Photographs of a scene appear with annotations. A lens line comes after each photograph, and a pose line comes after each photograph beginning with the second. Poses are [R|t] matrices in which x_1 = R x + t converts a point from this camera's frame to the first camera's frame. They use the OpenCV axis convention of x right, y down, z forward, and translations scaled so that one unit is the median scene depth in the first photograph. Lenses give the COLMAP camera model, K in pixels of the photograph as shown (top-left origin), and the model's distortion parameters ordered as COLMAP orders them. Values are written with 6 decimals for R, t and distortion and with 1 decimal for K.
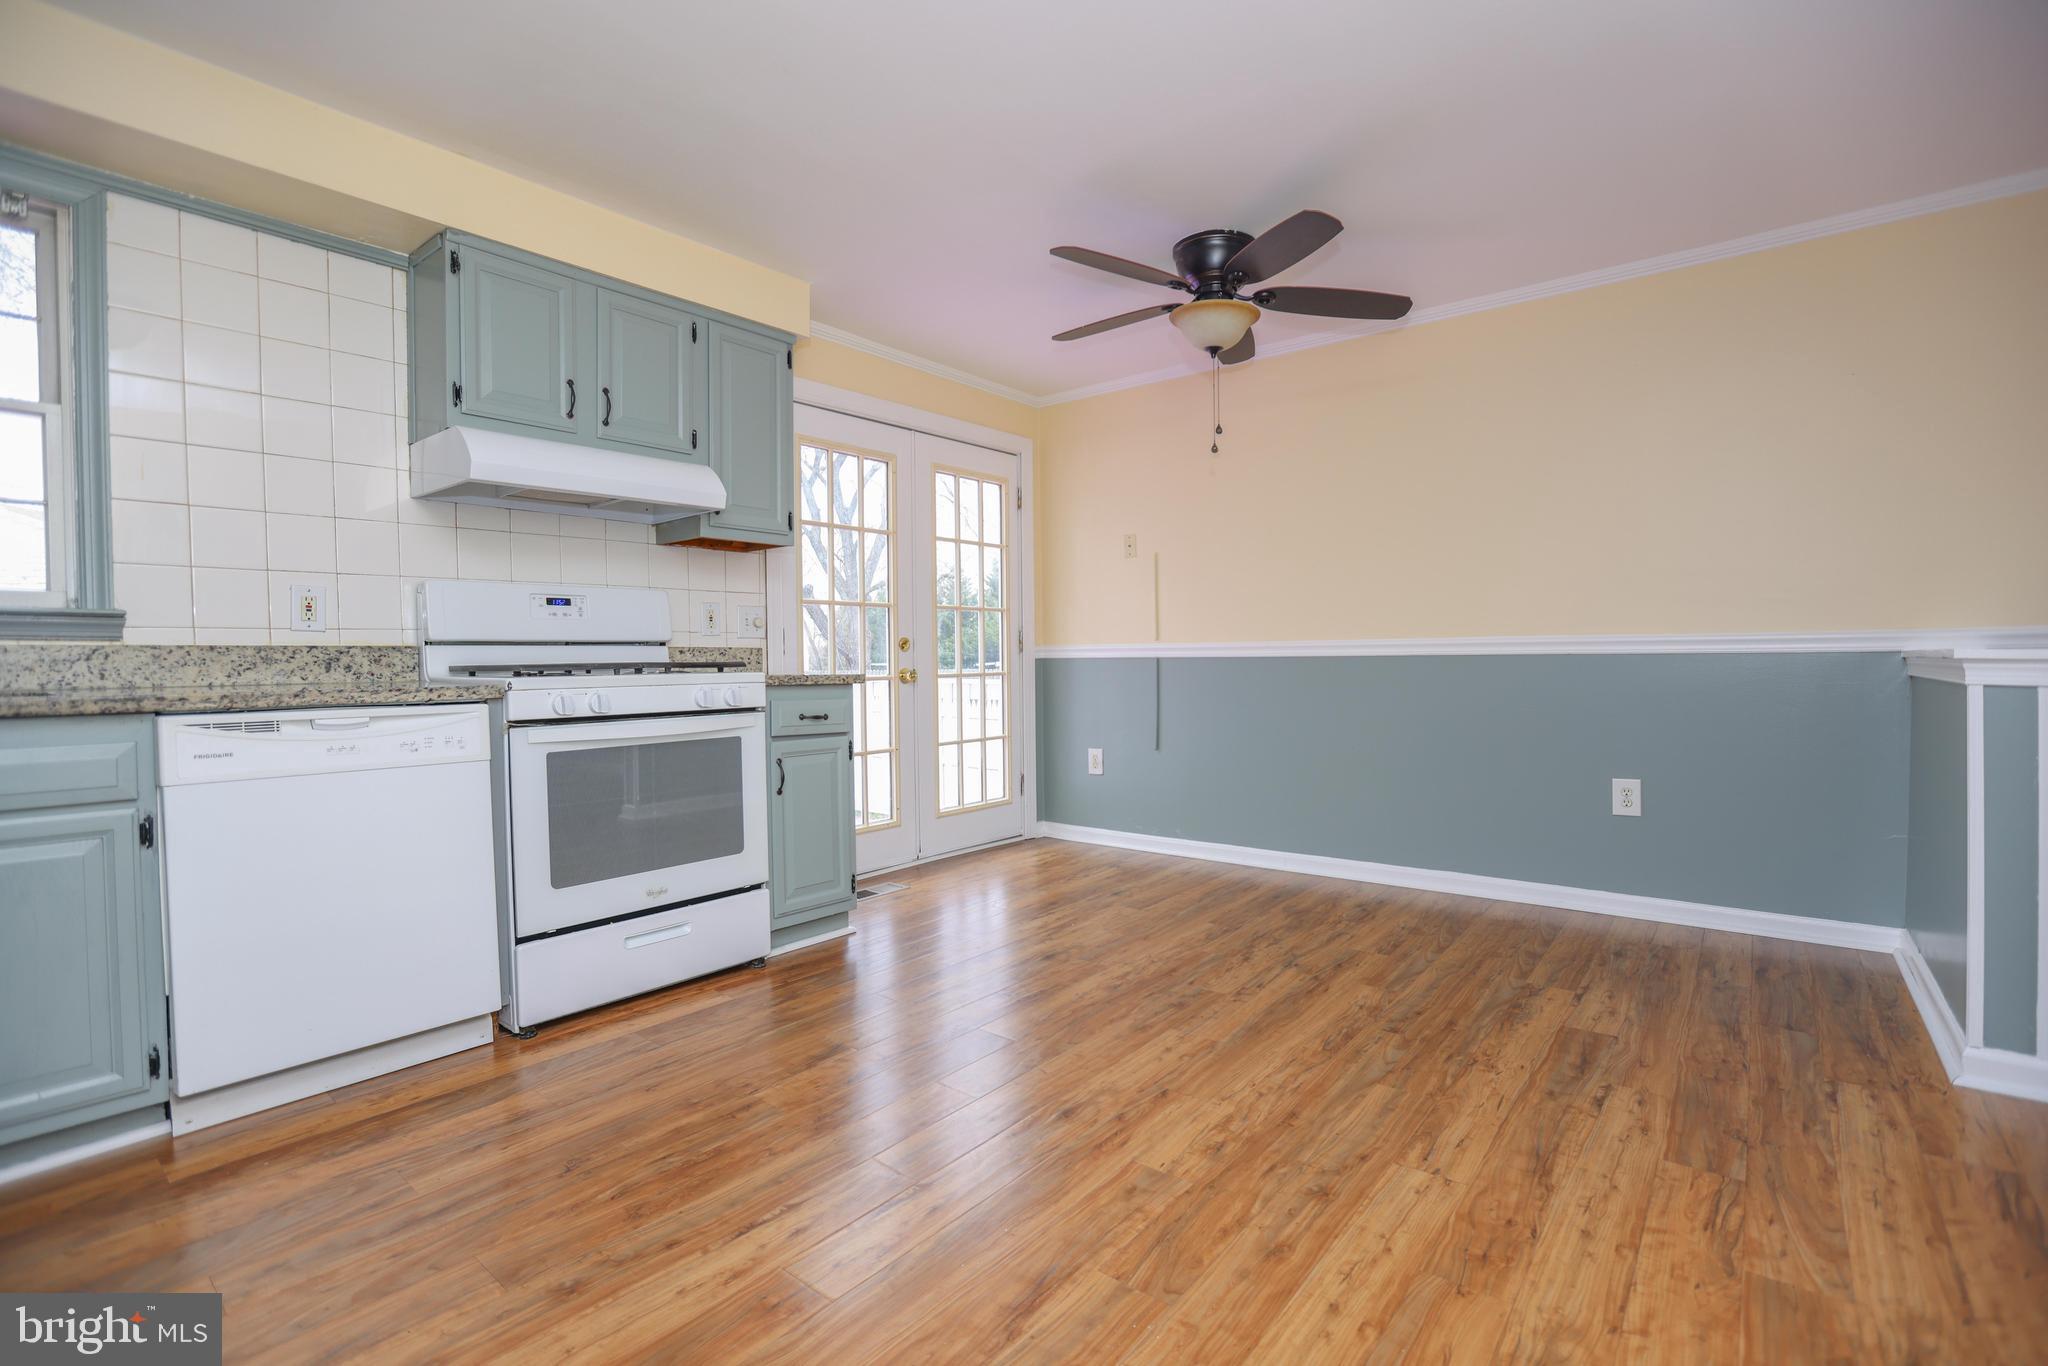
lens RADIAL K [[926.5, 0, 1039.3], [0, 926.5, 681.6], [0, 0, 1]] dist [-0.052624, 0.019751]
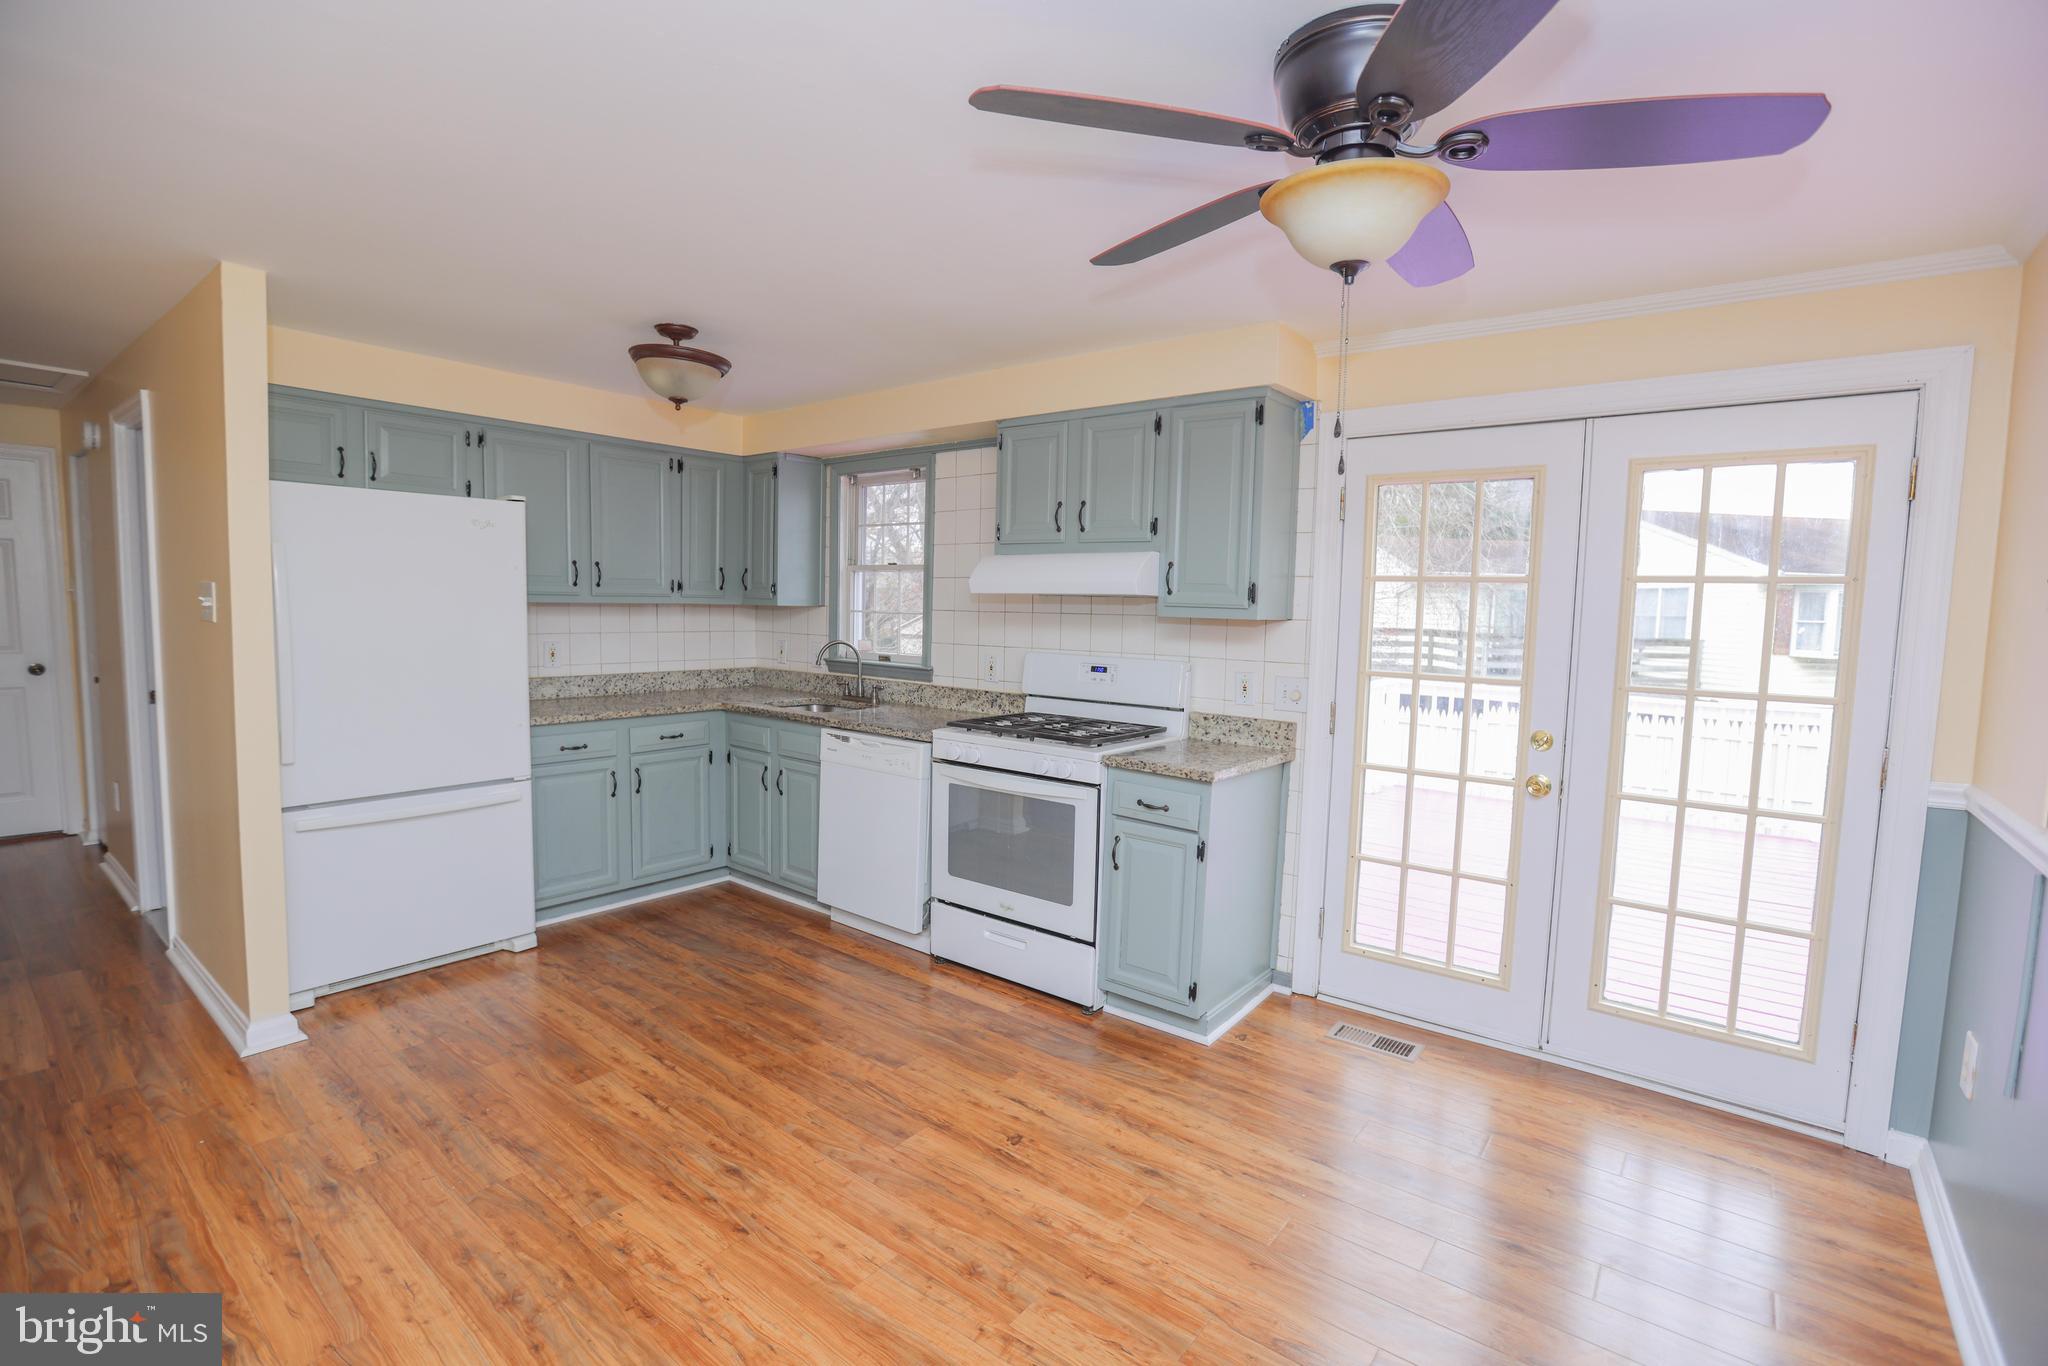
lens RADIAL K [[926.5, 0, 1039.3], [0, 926.5, 681.6], [0, 0, 1]] dist [-0.052624, 0.019751]
pose [[0.015545, 0.094909, -0.995365, 0.974947], [-0.049629, 0.994331, 0.094035, -0.241468], [0.998647, 0.047937, 0.020167, 1.148175]]
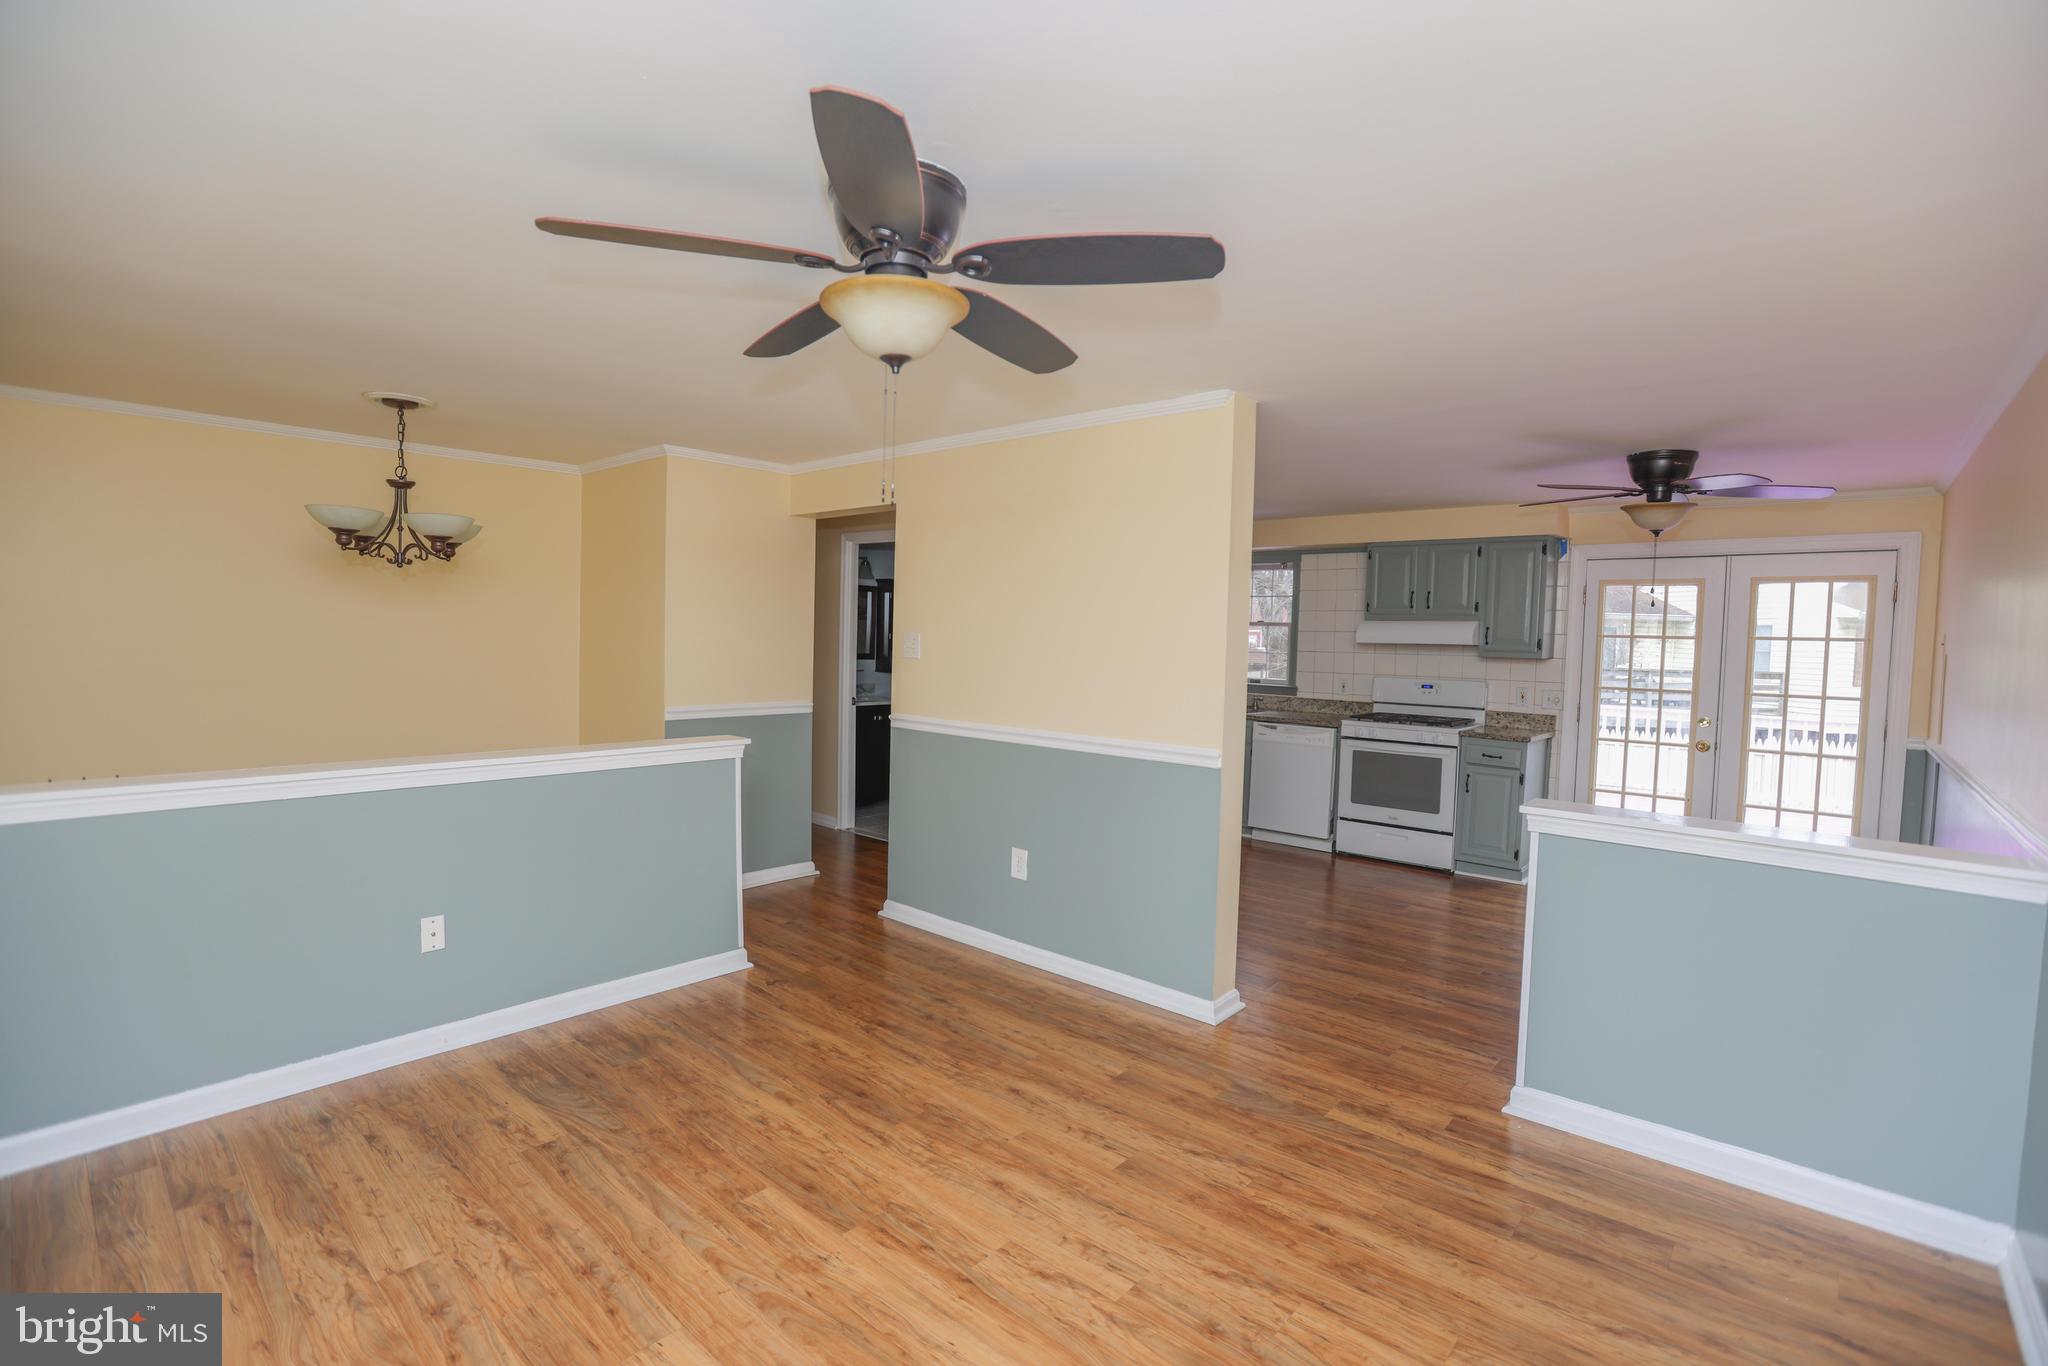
lens RADIAL K [[928.7, 0, 1039.2], [0, 928.7, 696.9], [0, 0, 1]] dist [-0.054749, 0.021734]
pose [[-0.037691, 0.075288, -0.996449, 2.185878], [-0.049395, 0.995798, 0.077107, -0.240283], [0.998068, 0.052126, -0.033814, 0.195689]]
